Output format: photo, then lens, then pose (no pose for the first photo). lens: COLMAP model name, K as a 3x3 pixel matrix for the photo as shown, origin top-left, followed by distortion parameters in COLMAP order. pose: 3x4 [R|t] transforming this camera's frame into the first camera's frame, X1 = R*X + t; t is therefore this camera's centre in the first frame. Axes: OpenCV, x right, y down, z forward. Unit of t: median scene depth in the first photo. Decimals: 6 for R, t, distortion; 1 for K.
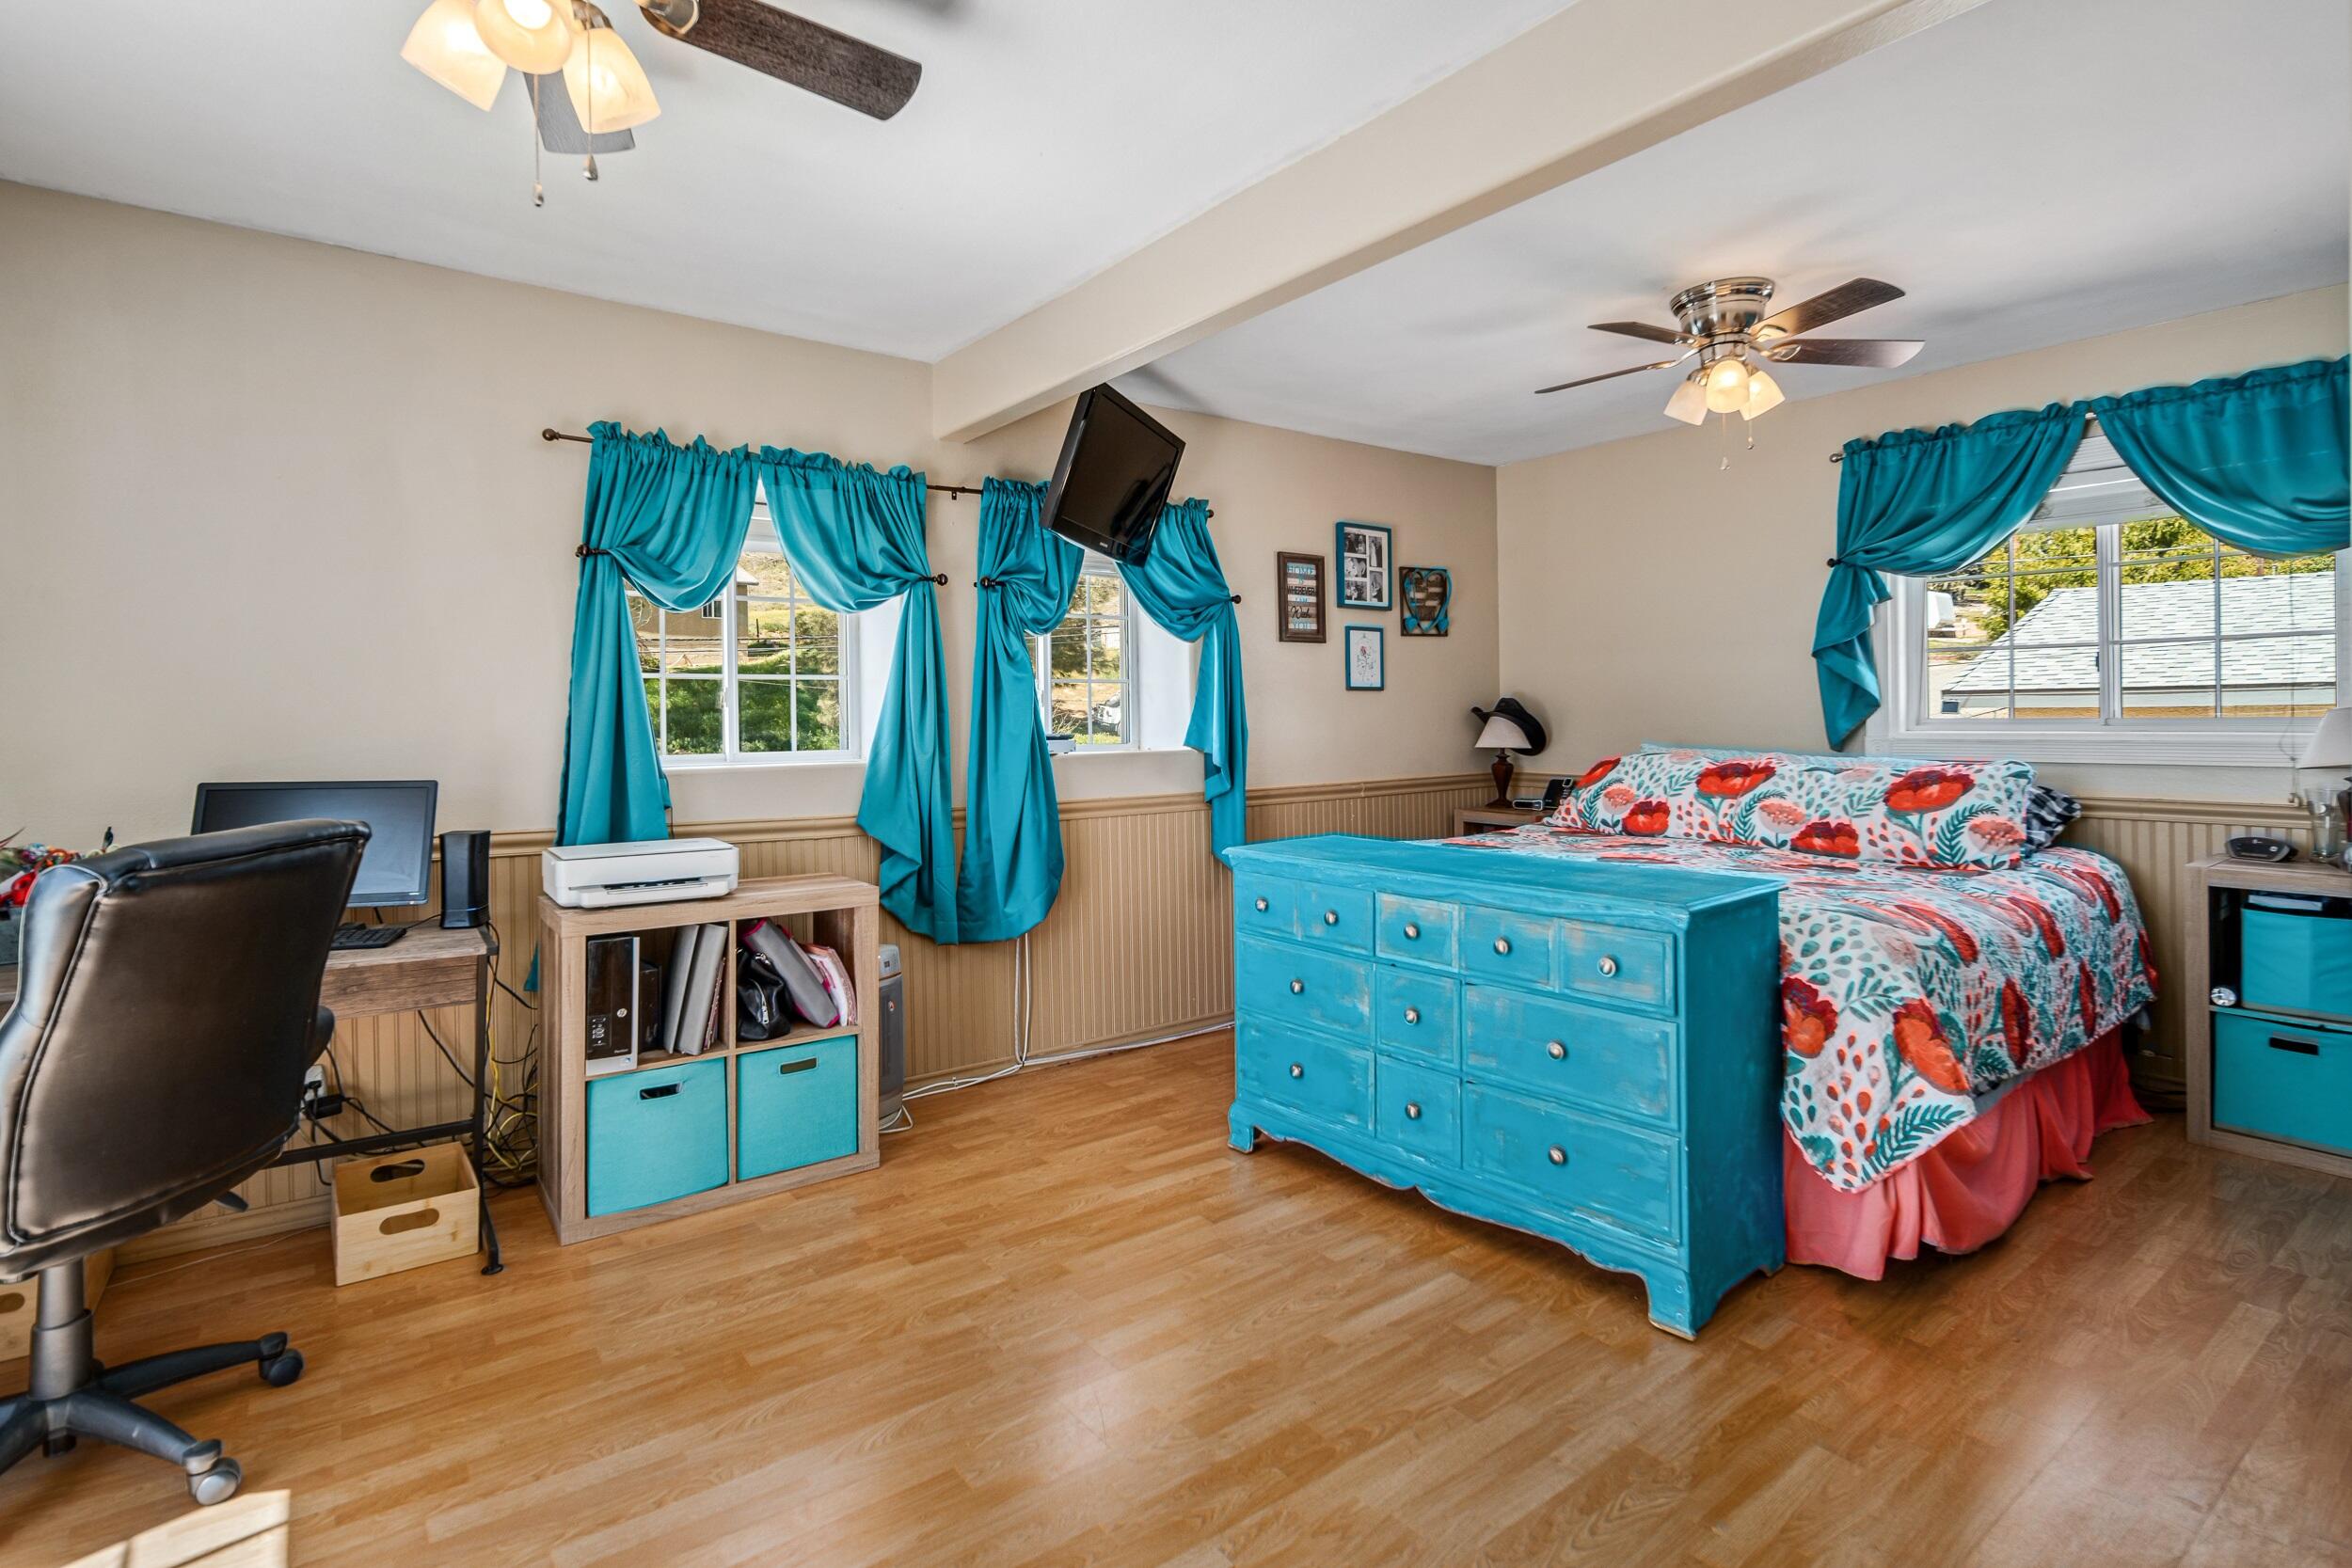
lens RADIAL K [[1146.7, 0, 1159.6], [0, 1146.7, 718.1], [0, 0, 1]] dist [0.003180, 0.000336]
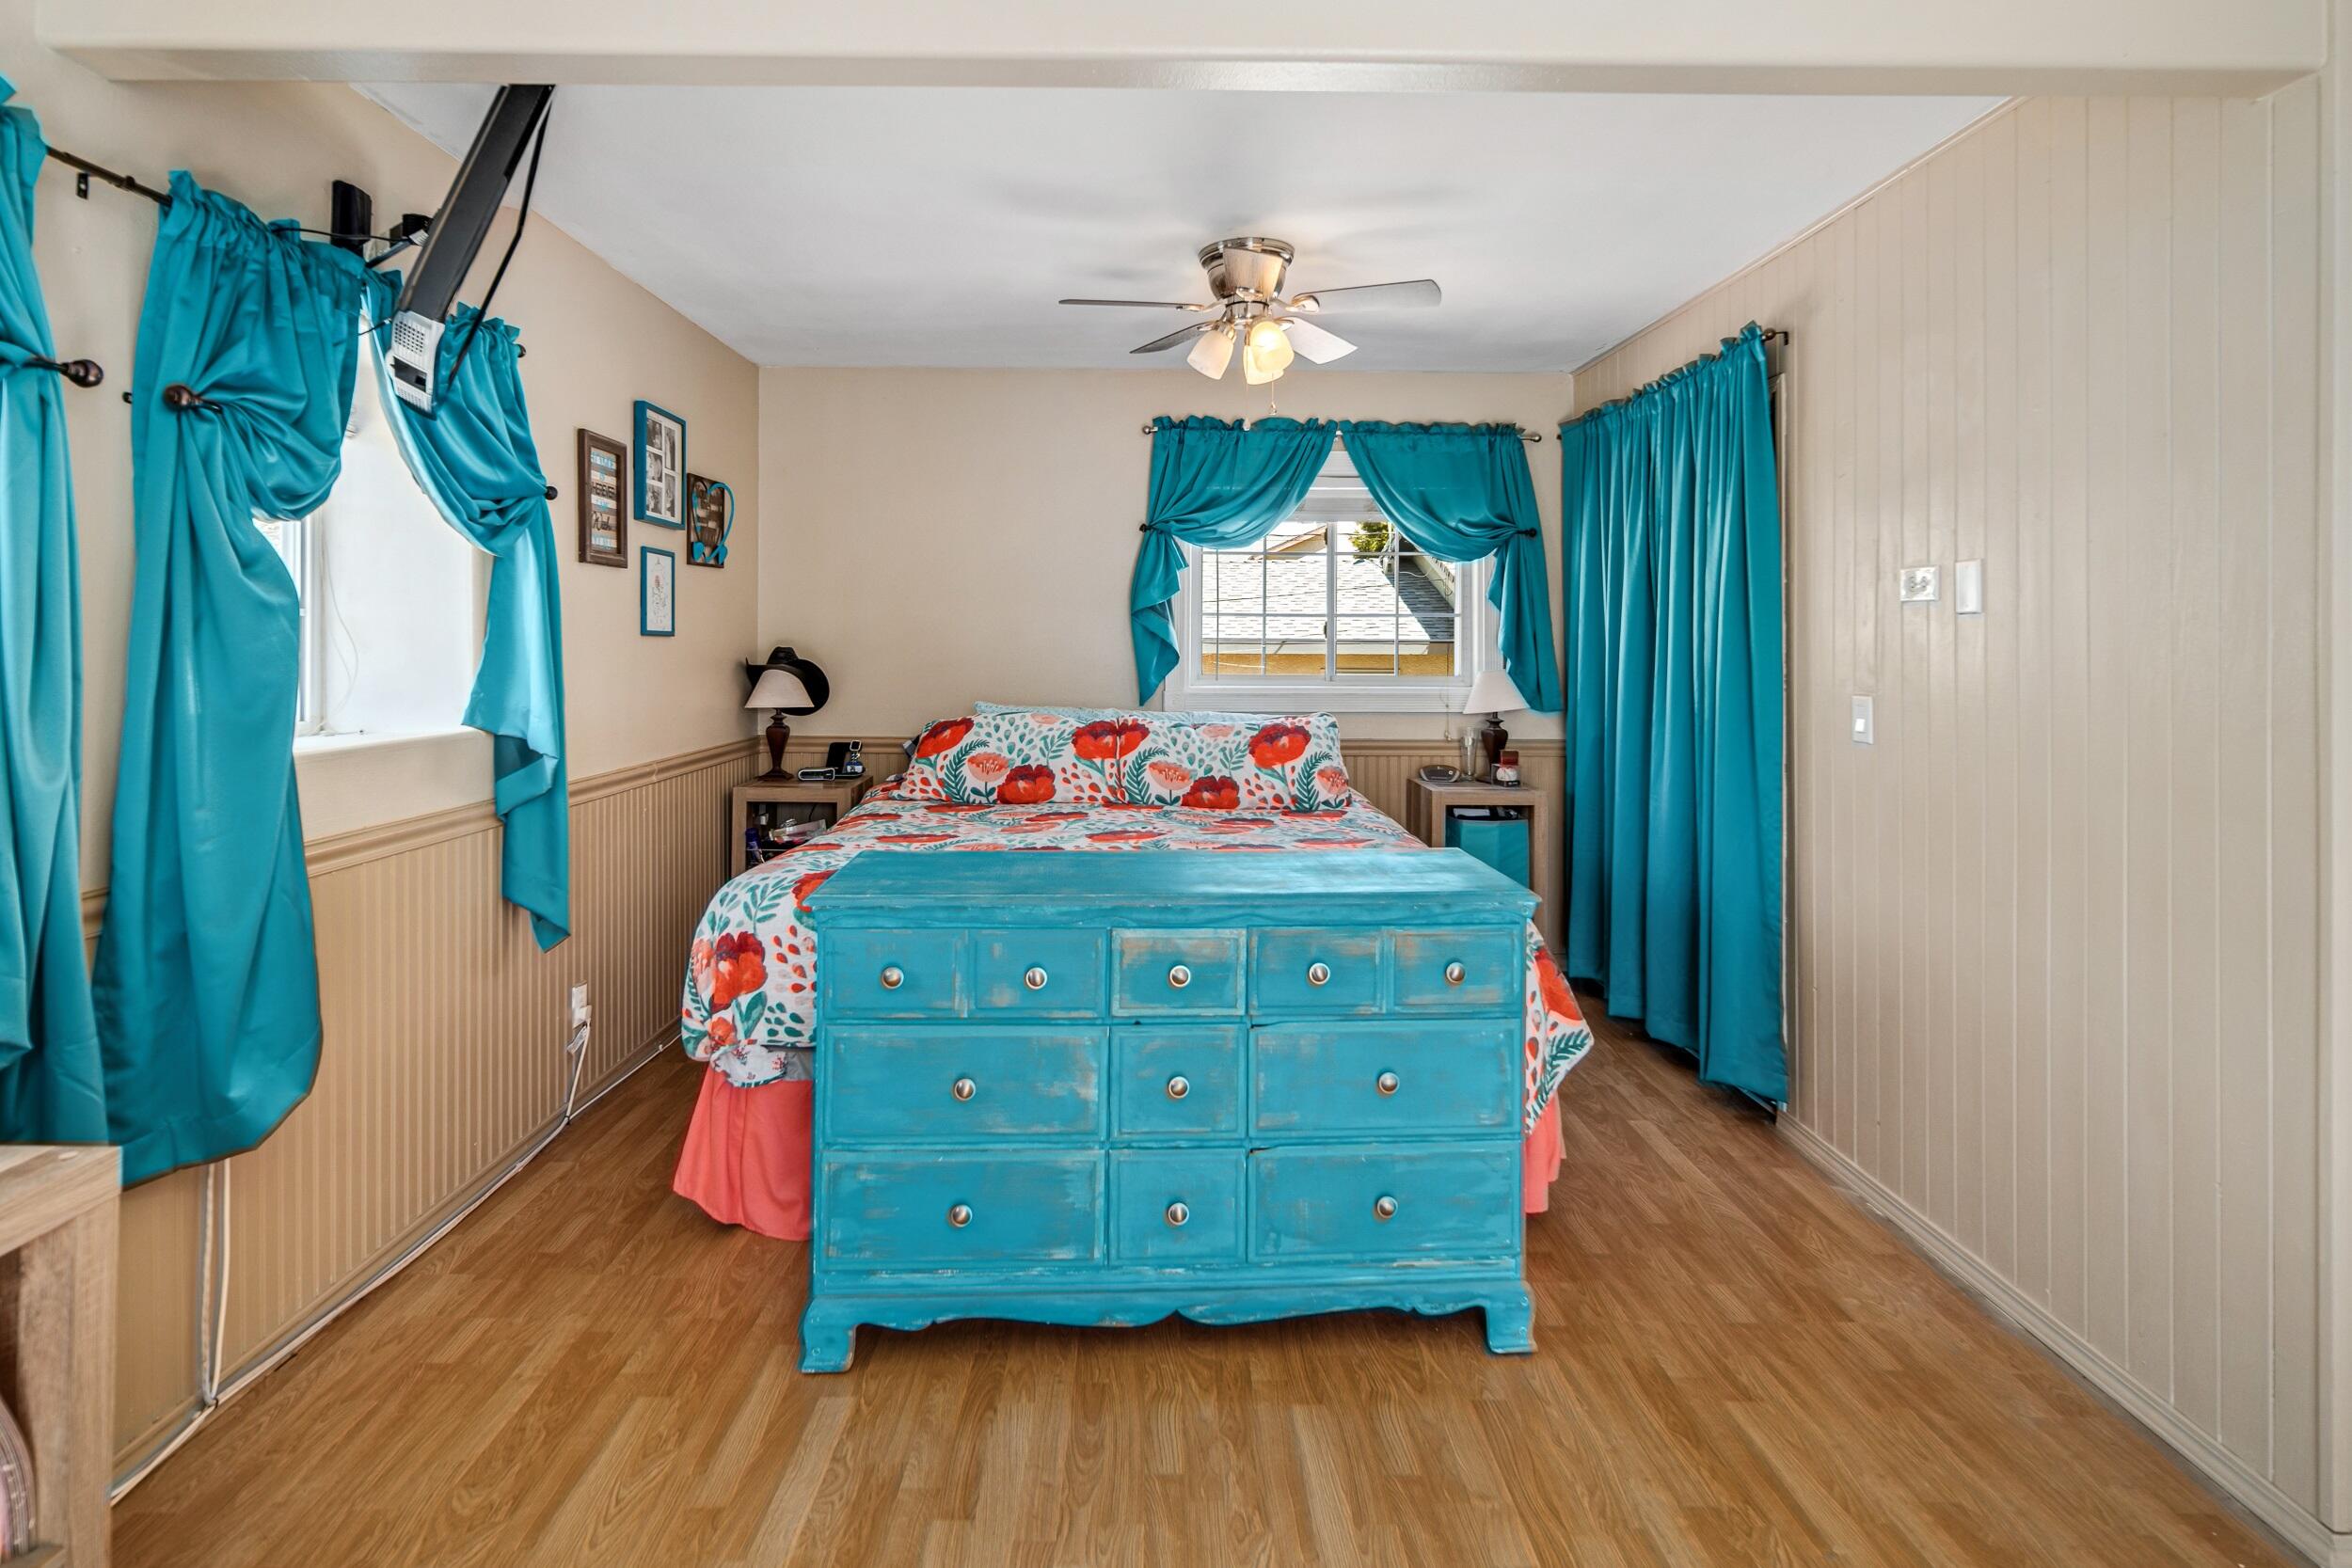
lens RADIAL K [[1148.4, 0, 1174.4], [0, 1148.4, 644.2], [0, 0, 1]] dist [0.007775, -0.000032]
pose [[0.588089, 0.015982, 0.808638, -0.289005], [-0.008720, 0.999872, -0.013420, -0.015782], [-0.808749, 0.000841, 0.588153, 0.398328]]
